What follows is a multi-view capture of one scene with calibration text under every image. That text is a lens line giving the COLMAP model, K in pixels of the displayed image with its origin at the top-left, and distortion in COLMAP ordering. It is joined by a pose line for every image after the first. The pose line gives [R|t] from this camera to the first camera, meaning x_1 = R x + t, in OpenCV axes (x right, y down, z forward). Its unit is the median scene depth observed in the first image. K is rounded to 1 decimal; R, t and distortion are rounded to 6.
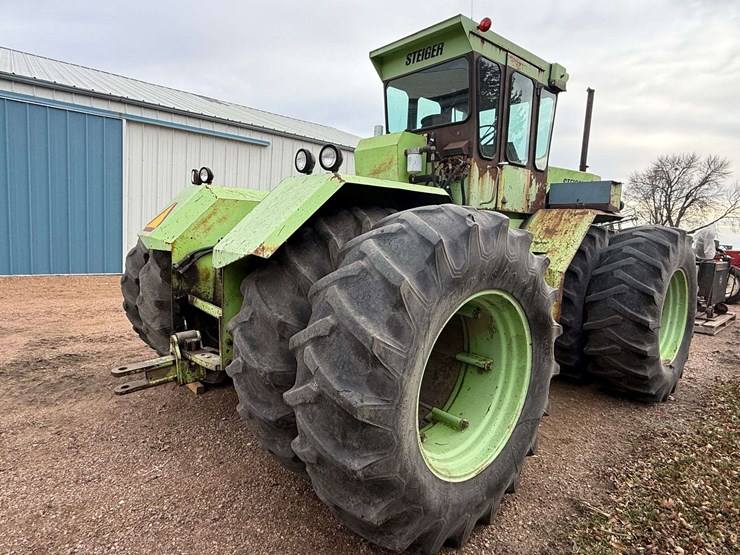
lens RADIAL K [[422.1, 0, 361.9], [0, 422.1, 276.8], [0, 0, 1]] dist [0.001906, 0.000657]
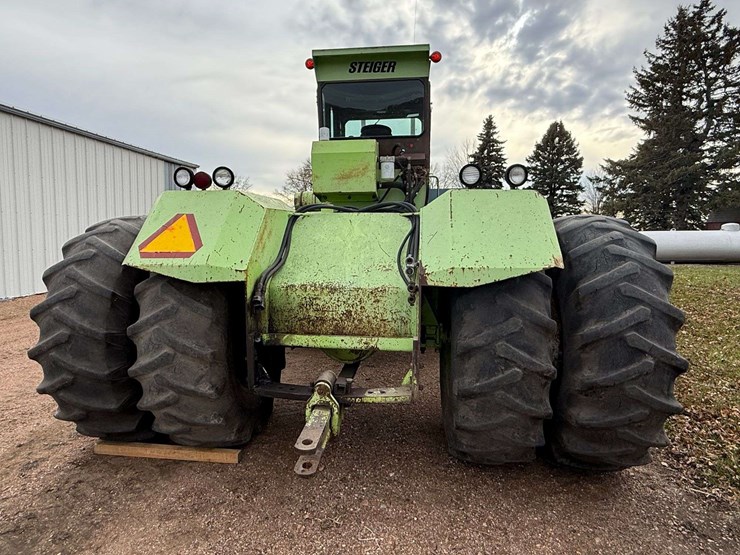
lens RADIAL K [[422.1, 0, 361.9], [0, 422.1, 276.8], [0, 0, 1]] dist [0.001906, 0.000657]
pose [[0.732806, -0.125999, 0.668670, -0.673053], [0.116386, 0.991434, 0.059270, -0.074082], [-0.670410, 0.034390, 0.741194, 0.261224]]
